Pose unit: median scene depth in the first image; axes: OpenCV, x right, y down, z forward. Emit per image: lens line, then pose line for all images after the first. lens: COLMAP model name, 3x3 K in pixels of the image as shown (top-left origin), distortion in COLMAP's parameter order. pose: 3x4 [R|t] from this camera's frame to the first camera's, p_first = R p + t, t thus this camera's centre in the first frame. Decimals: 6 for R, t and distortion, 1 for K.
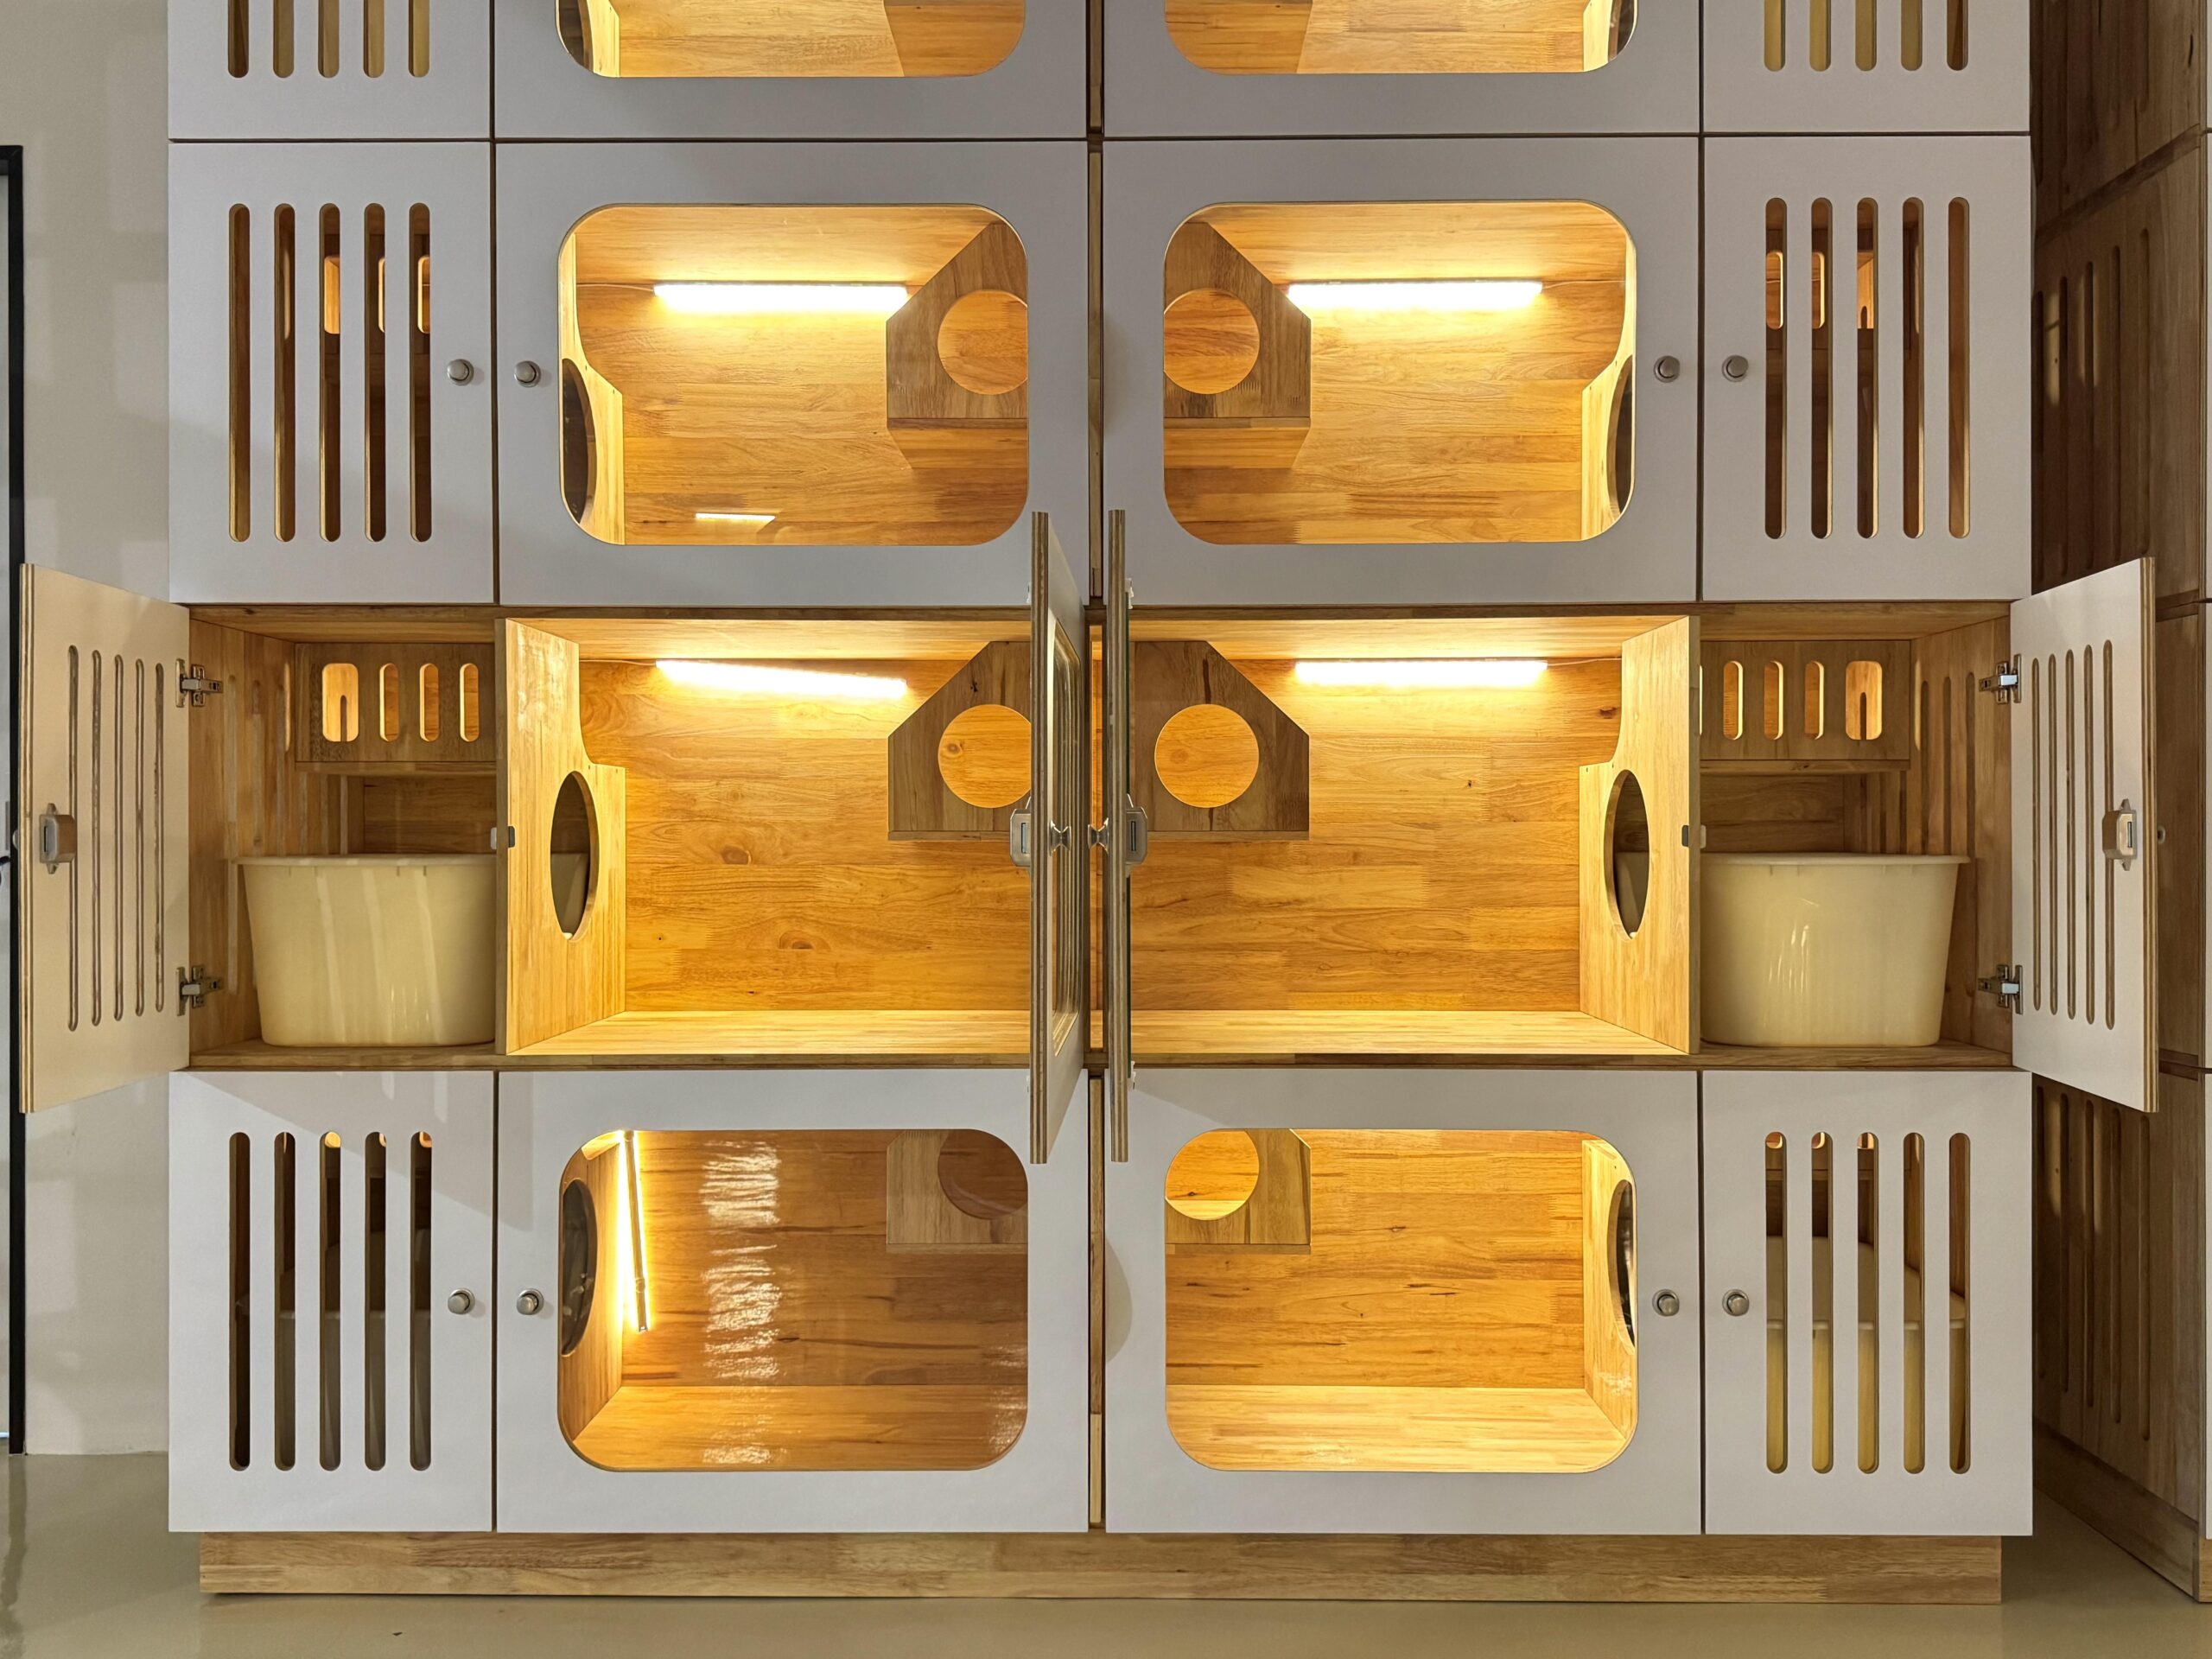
lens RADIAL K [[1987.8, 0, 1106.0], [0, 1987.8, 829.5], [0, 0, 1]] dist [0.102418, -0.006338]
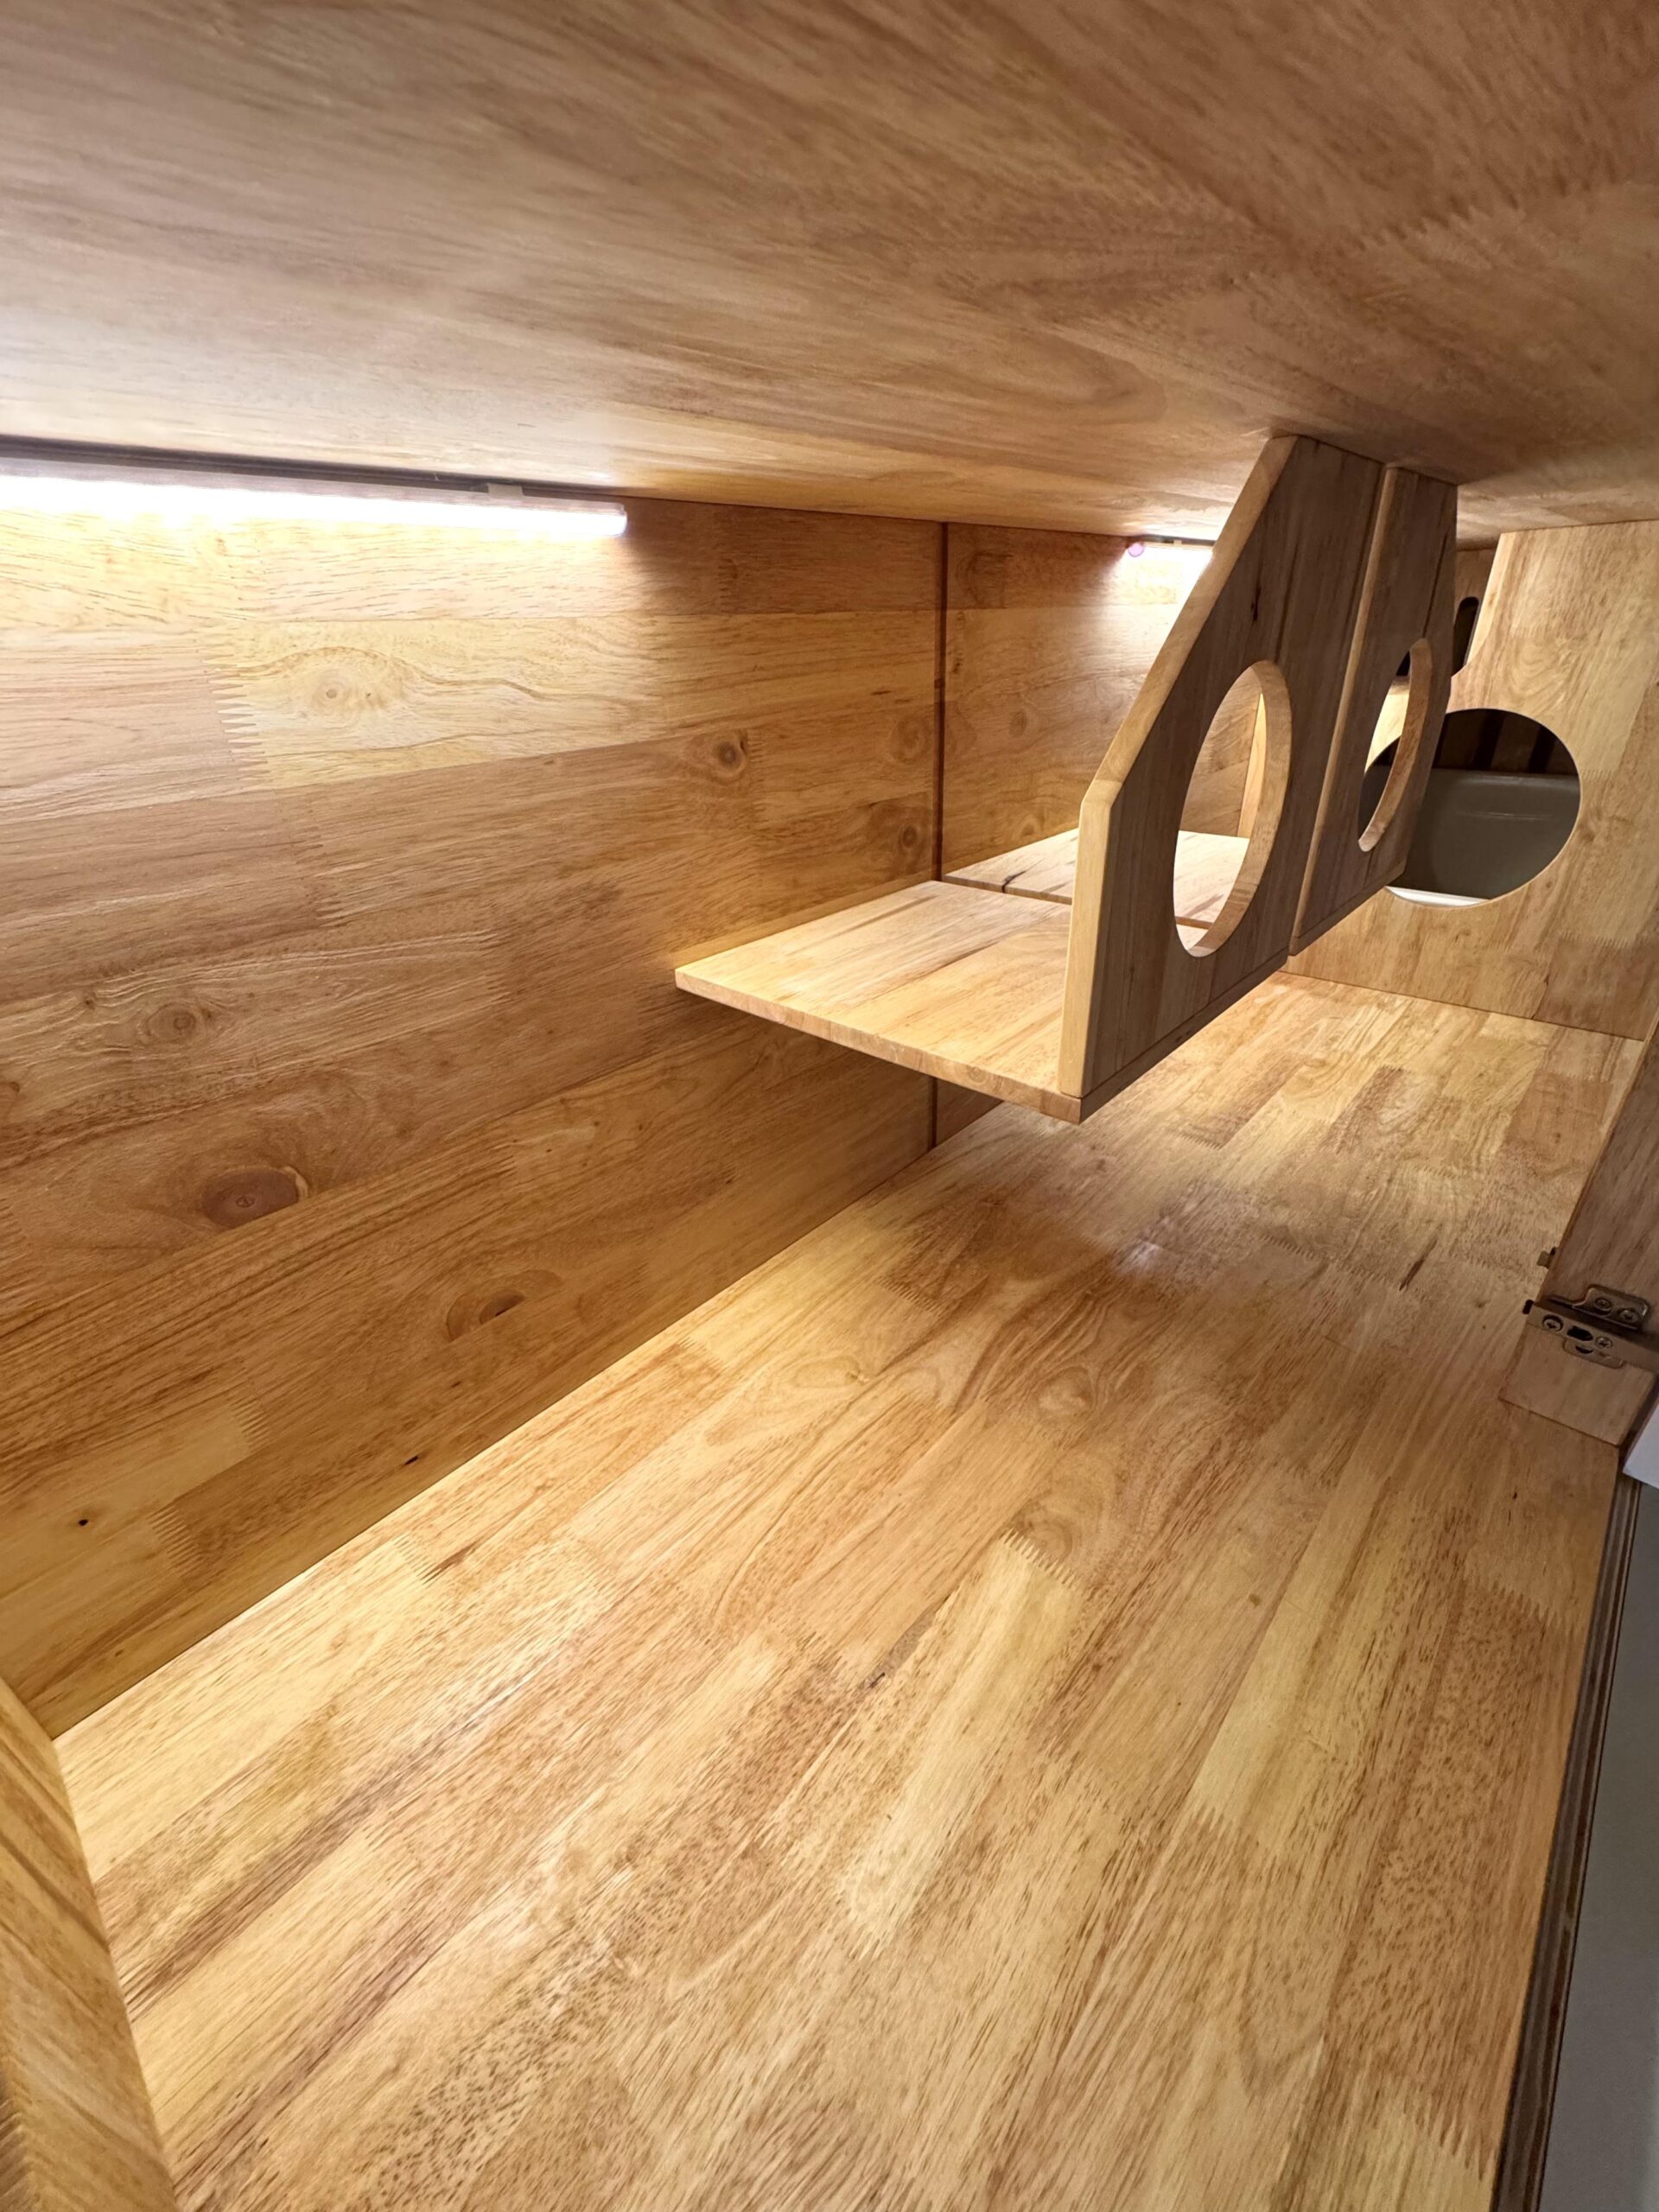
lens RADIAL K [[896.5, 0, 835.1], [0, 896.5, 1104.4], [0, 0, 1]] dist [-0.002194, 0.000175]
pose [[0.666659, -0.372141, 0.645815, -0.210885], [0.034387, 0.880877, 0.472095, -0.064310], [-0.744569, -0.292519, 0.600041, 0.848754]]
